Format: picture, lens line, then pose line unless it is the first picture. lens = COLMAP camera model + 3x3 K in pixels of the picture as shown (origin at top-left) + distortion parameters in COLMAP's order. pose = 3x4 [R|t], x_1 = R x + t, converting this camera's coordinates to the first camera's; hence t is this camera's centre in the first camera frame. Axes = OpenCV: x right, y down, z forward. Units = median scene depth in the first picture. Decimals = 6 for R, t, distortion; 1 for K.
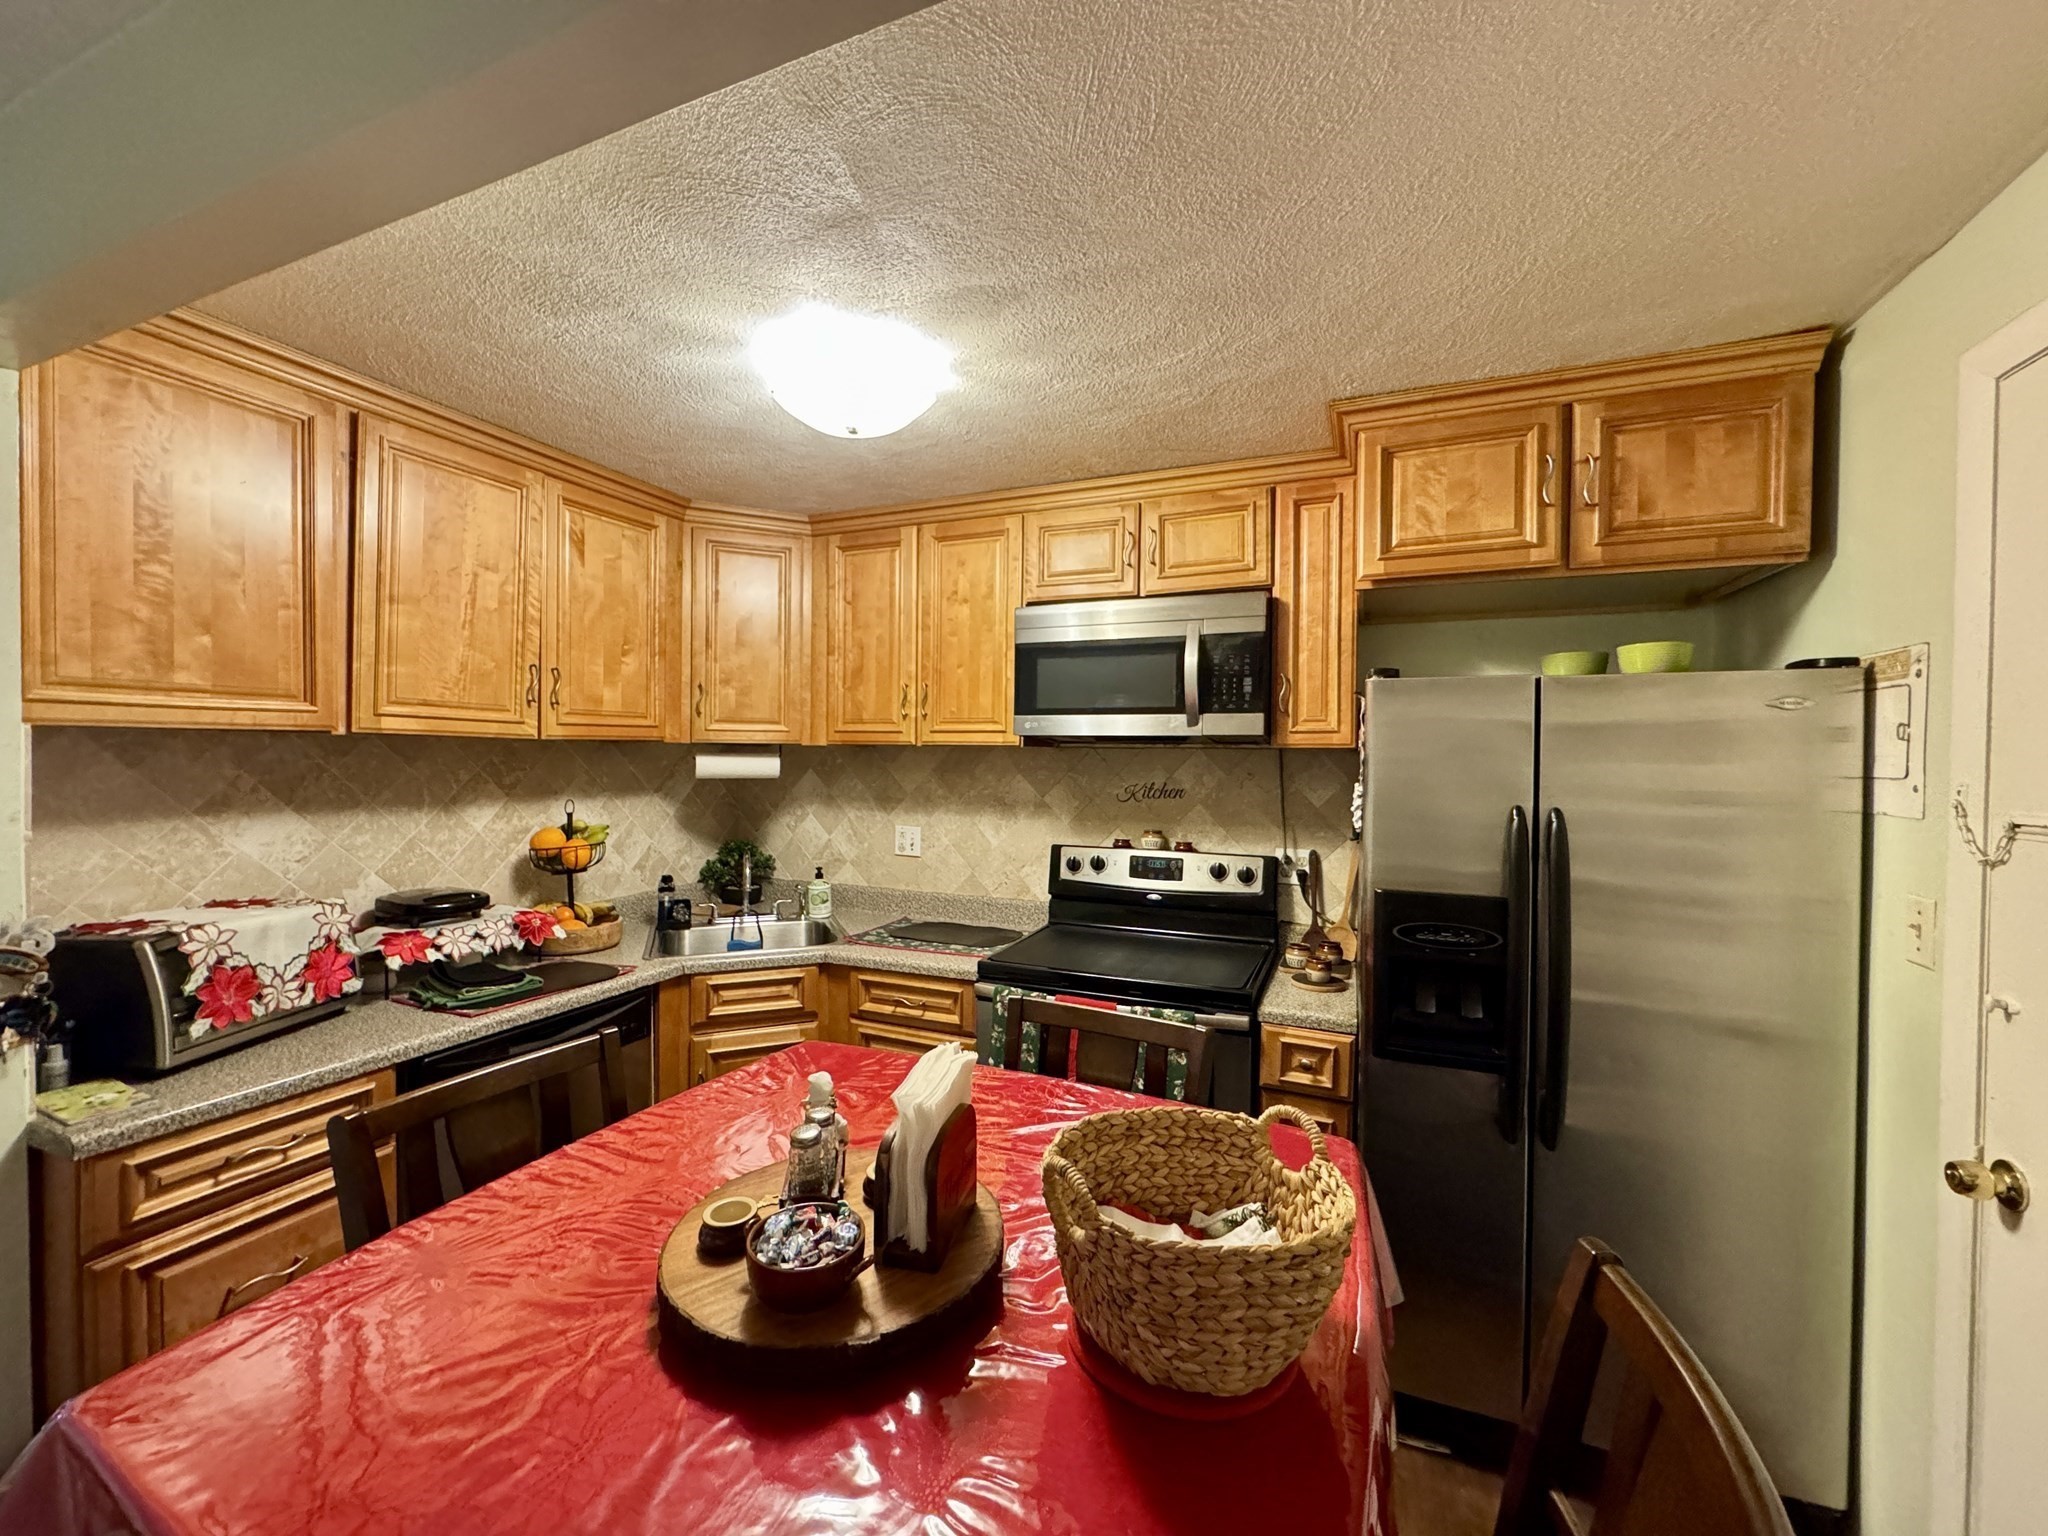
lens RADIAL K [[817.5, 0, 1026.4], [0, 817.5, 767.4], [0, 0, 1]] dist [-0.003511, 0.000964]
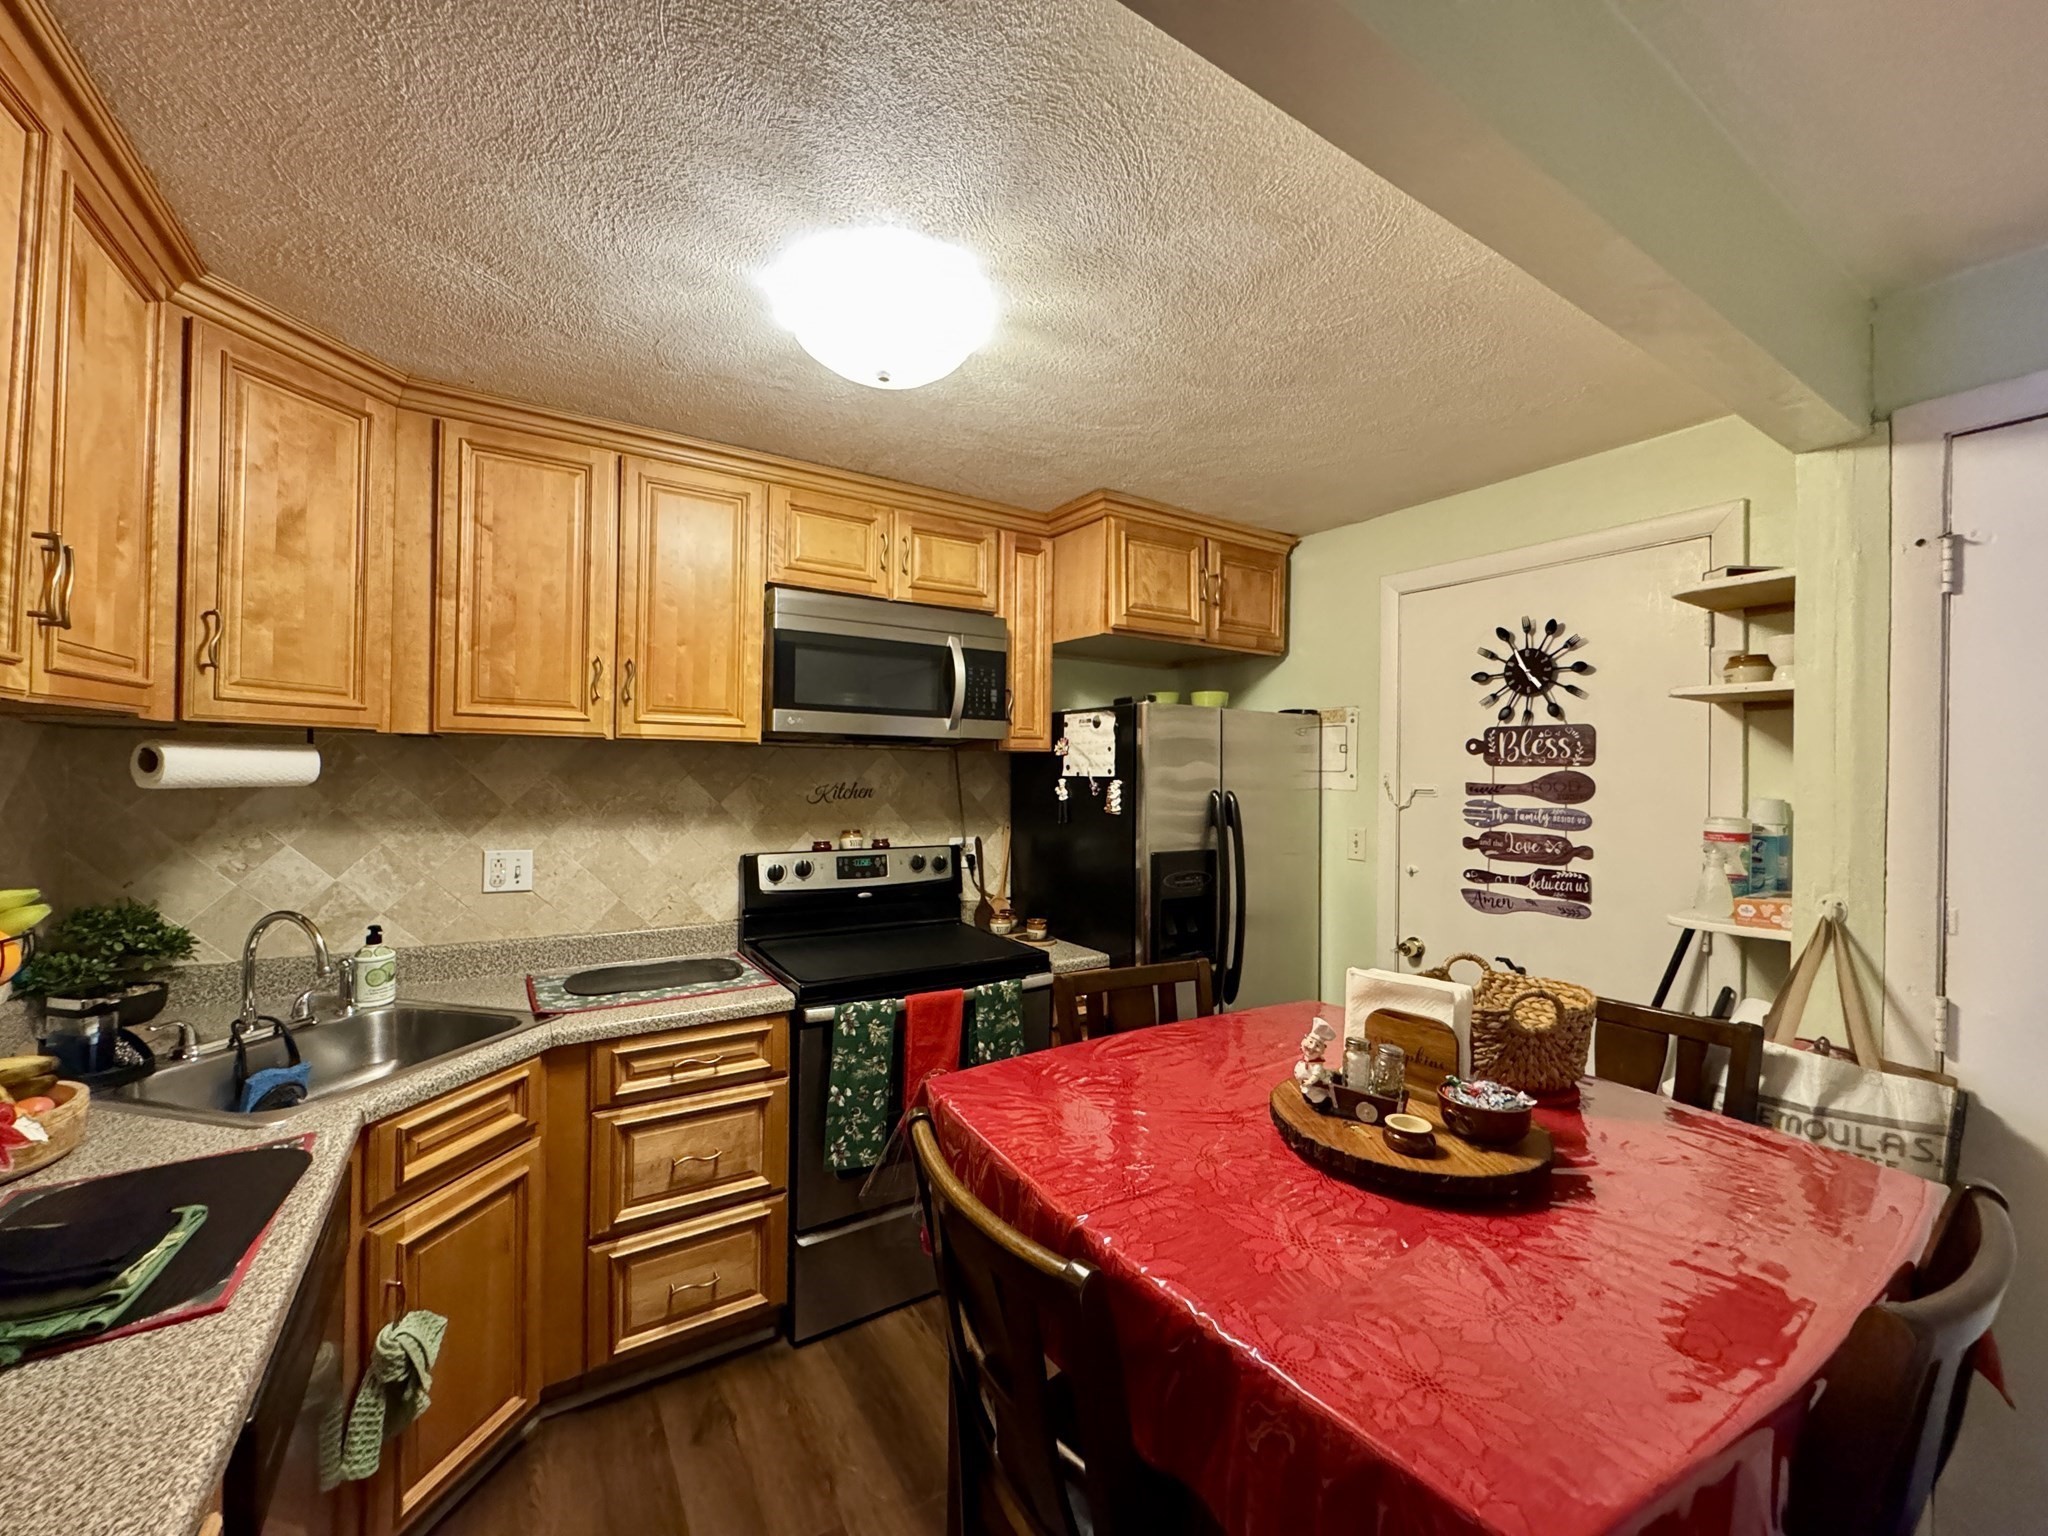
lens RADIAL K [[817.5, 0, 1028.5], [0, 817.5, 768.5], [0, 0, 1]] dist [-0.003511, 0.000964]
pose [[0.563690, -0.000734, 0.825986, -0.717784], [0.004056, 0.999990, -0.001880, 0.004985], [-0.825976, 0.004410, 0.563688, 0.328495]]
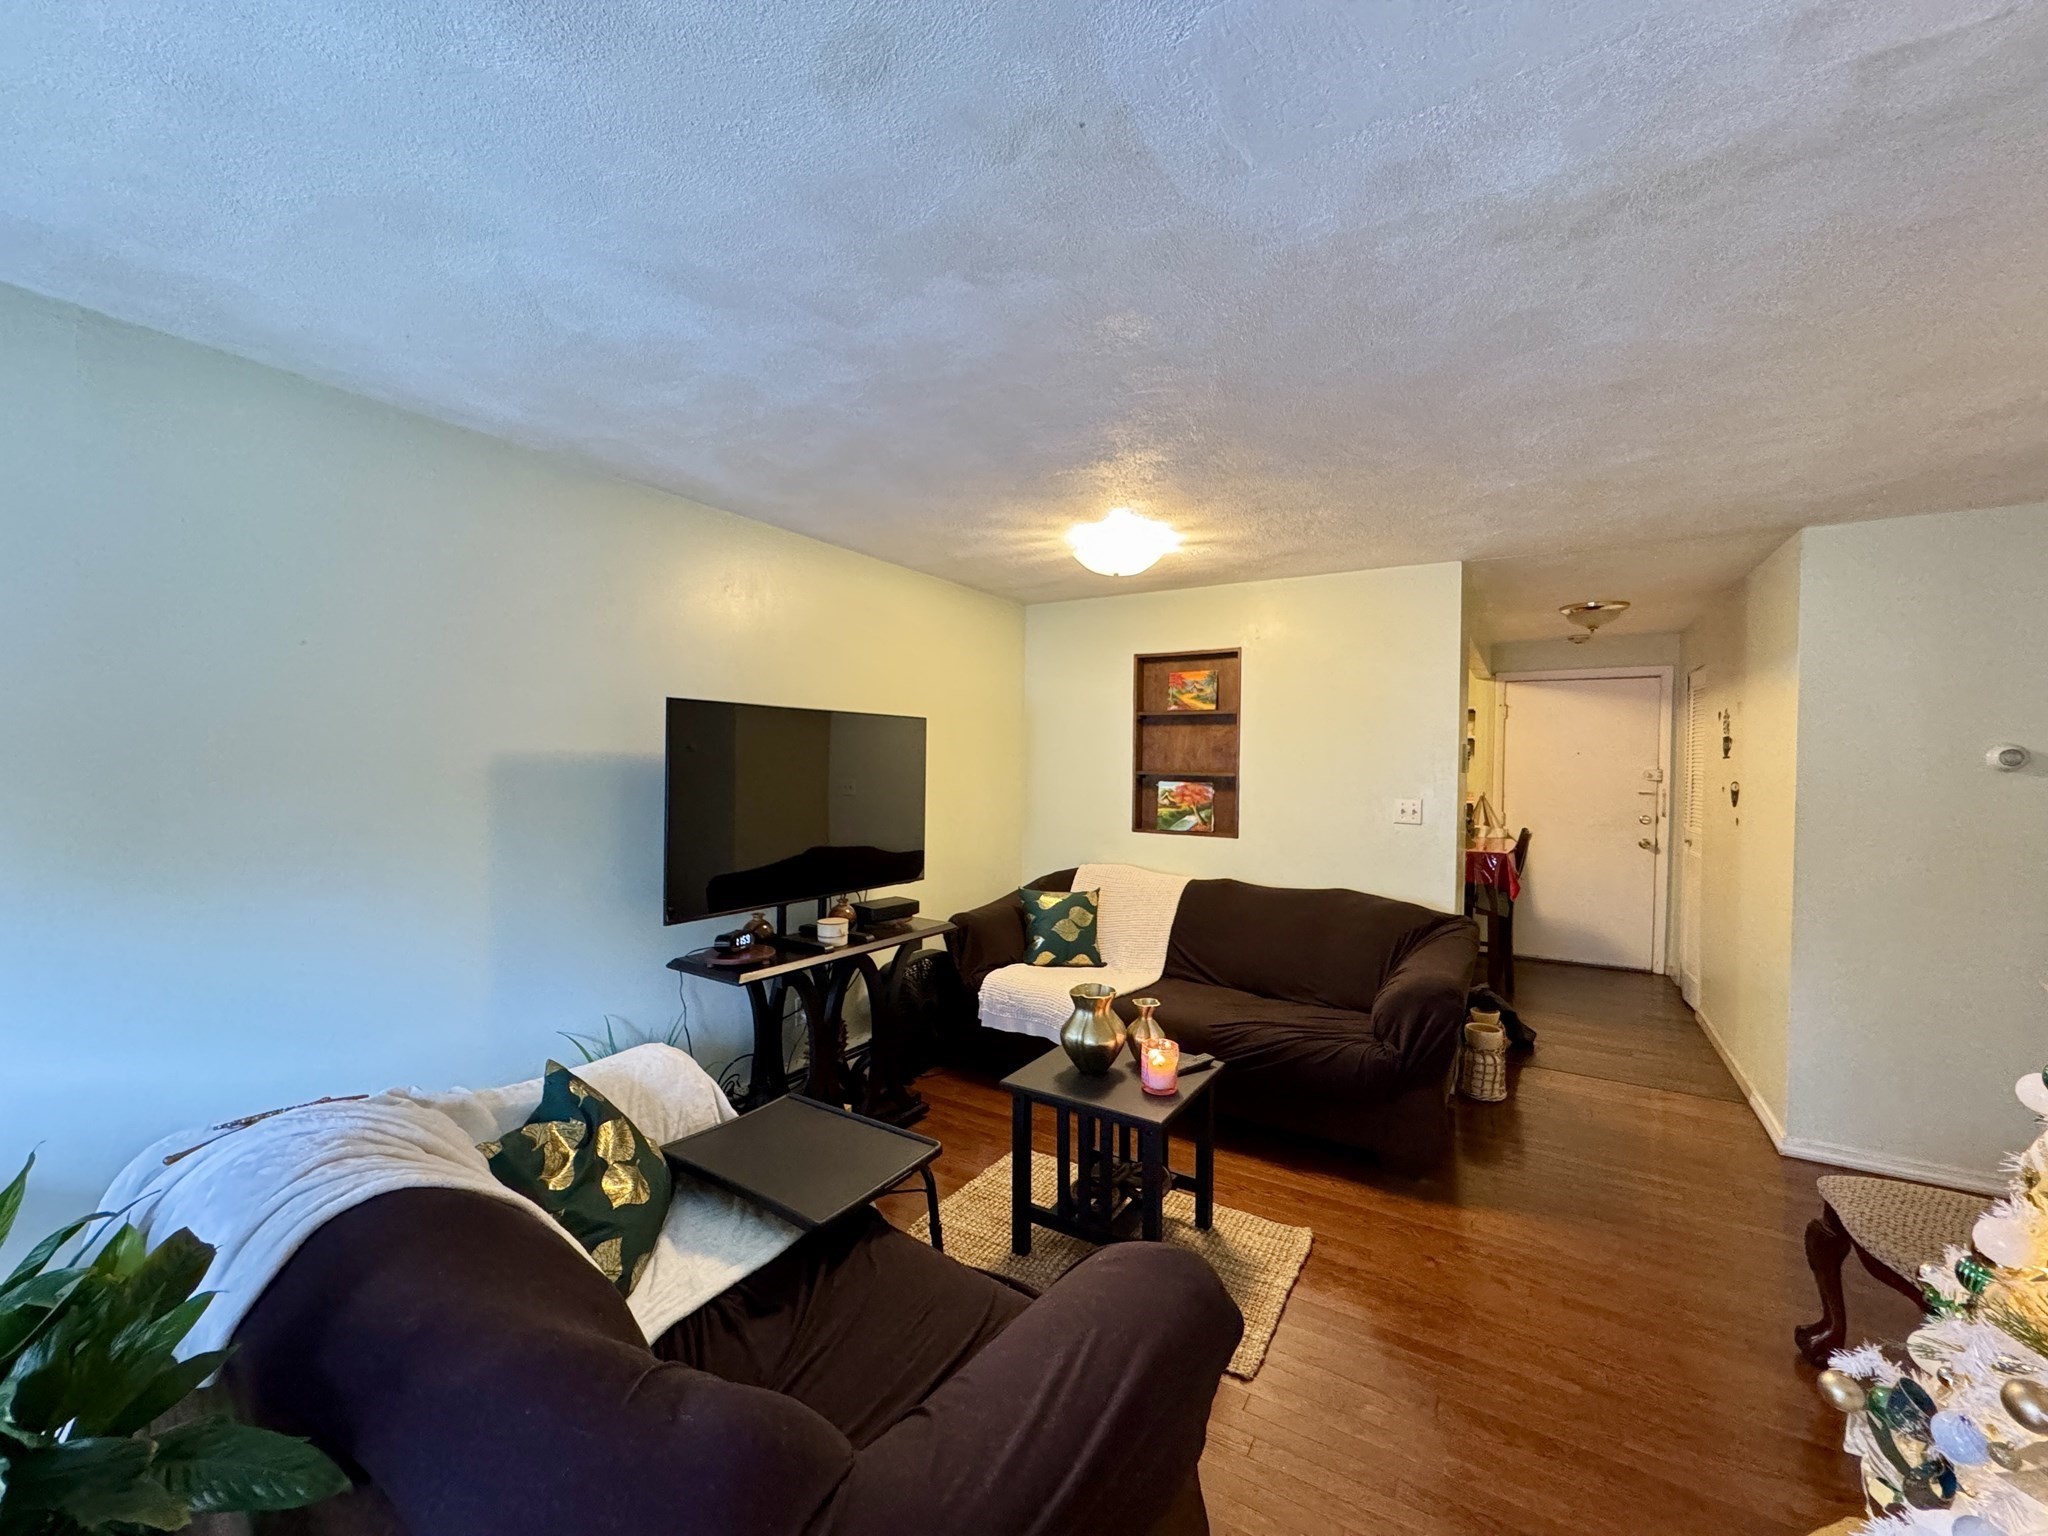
lens RADIAL K [[817.5, 0, 1017.2], [0, 817.5, 771.4], [0, 0, 1]] dist [-0.003511, 0.000964]
pose [[0.170939, -0.015657, 0.985157, -3.369125], [0.013050, 0.999822, 0.013626, -0.009903], [-0.985195, 0.010527, 0.171113, 1.507505]]
